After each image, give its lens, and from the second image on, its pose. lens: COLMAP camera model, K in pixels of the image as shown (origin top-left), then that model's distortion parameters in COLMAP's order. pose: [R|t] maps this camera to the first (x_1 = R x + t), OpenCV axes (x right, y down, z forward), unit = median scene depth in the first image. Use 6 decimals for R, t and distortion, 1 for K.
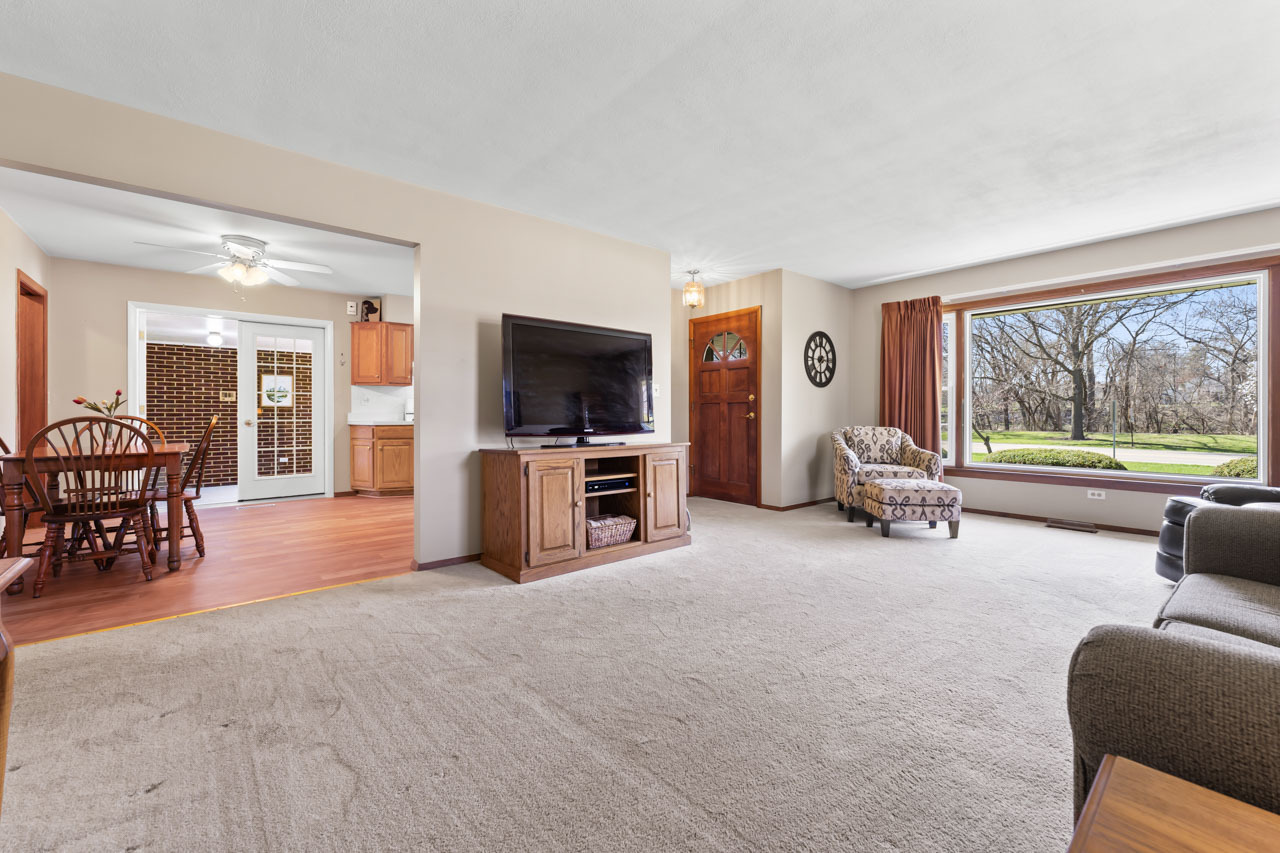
lens RADIAL K [[519.7, 0, 641.0], [0, 519.7, 413.5], [0, 0, 1]] dist [0.001186, 0.000252]
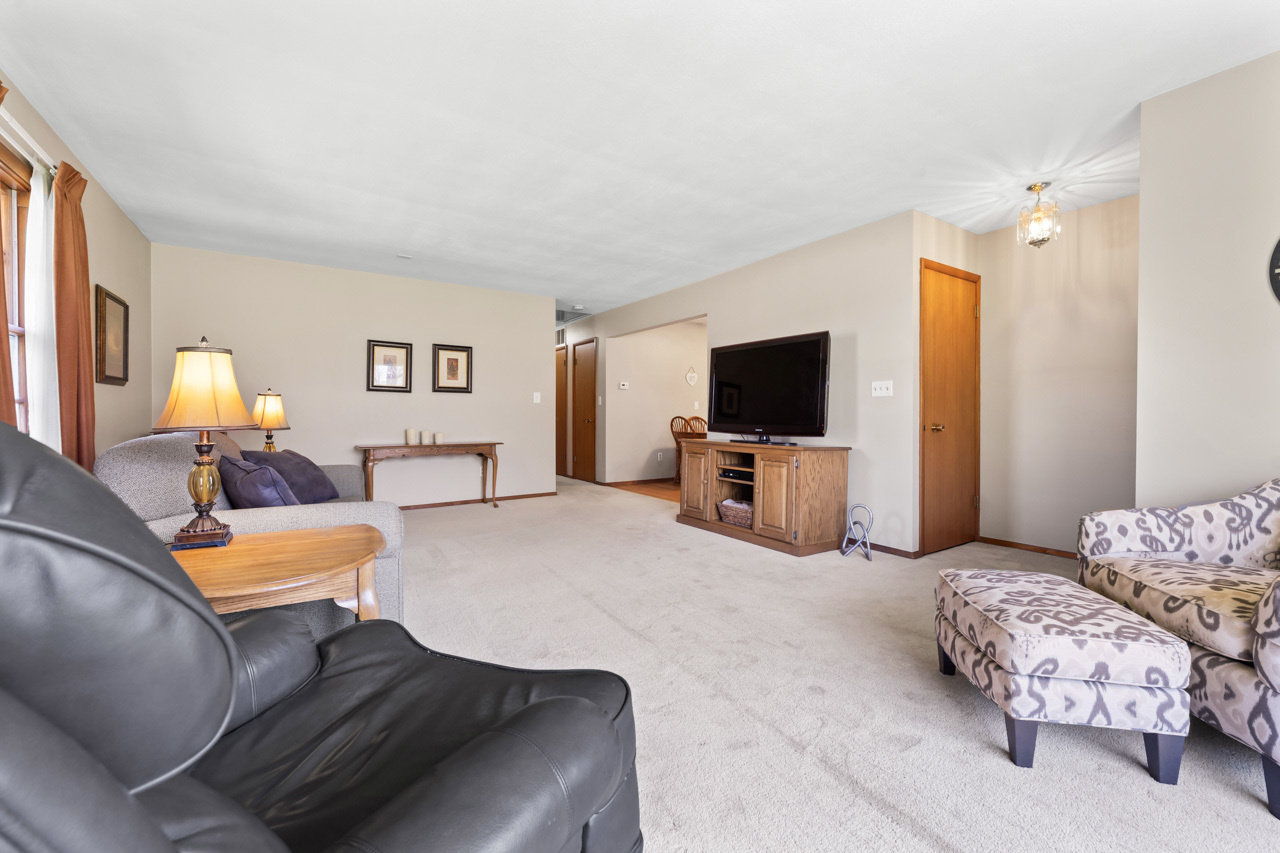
lens RADIAL K [[518.6, 0, 638.4], [0, 518.6, 421.3], [0, 0, 1]] dist [0.001052, 0.000277]
pose [[-0.112128, 0.017616, -0.993538, 0.715971], [0.001533, 0.999845, 0.017555, -0.005524], [0.993693, 0.000445, -0.112138, 0.556938]]
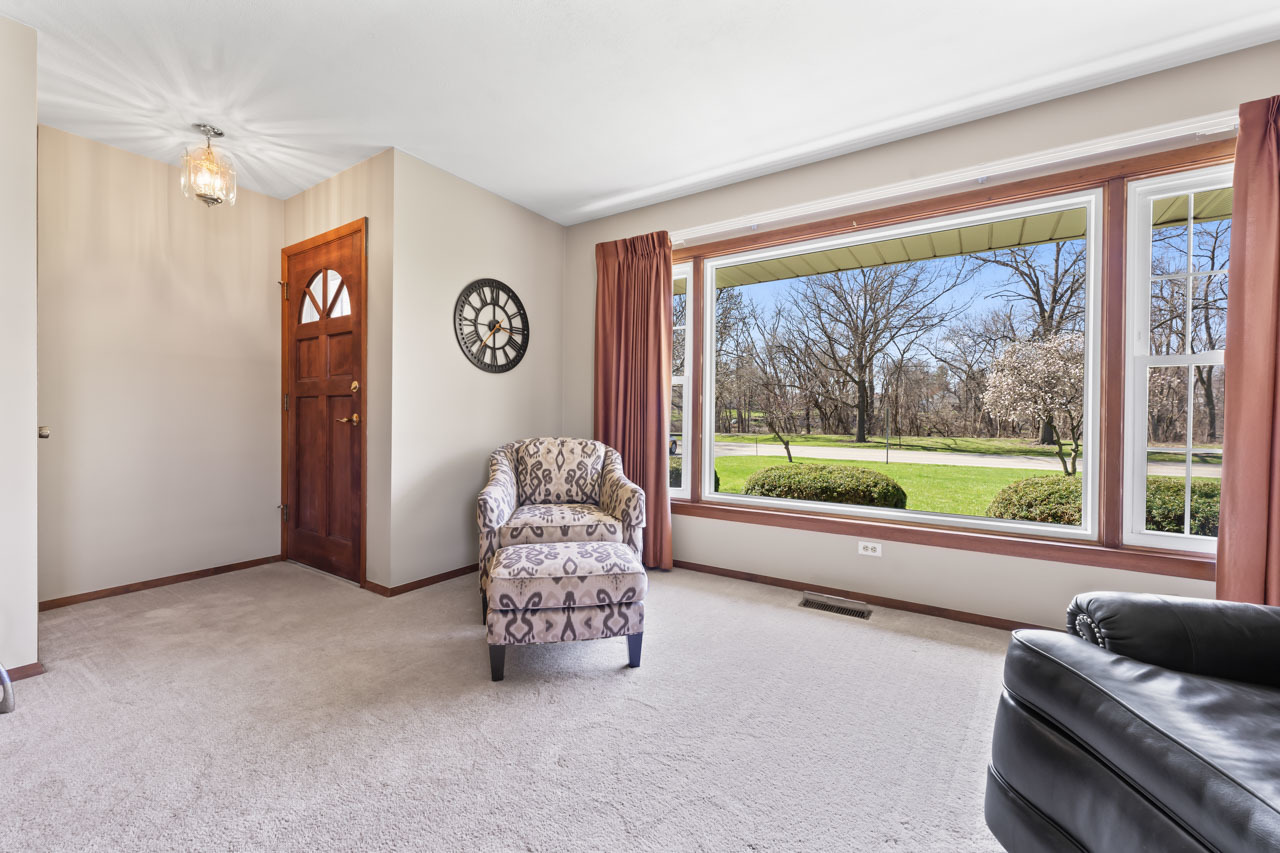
lens RADIAL K [[518.6, 0, 638.4], [0, 518.6, 421.3], [0, 0, 1]] dist [0.001052, 0.000277]
pose [[0.957853, 0.006556, 0.287184, 0.329772], [-0.009437, 0.999918, 0.008647, -0.001043], [-0.287104, -0.010993, 0.957836, 0.372479]]
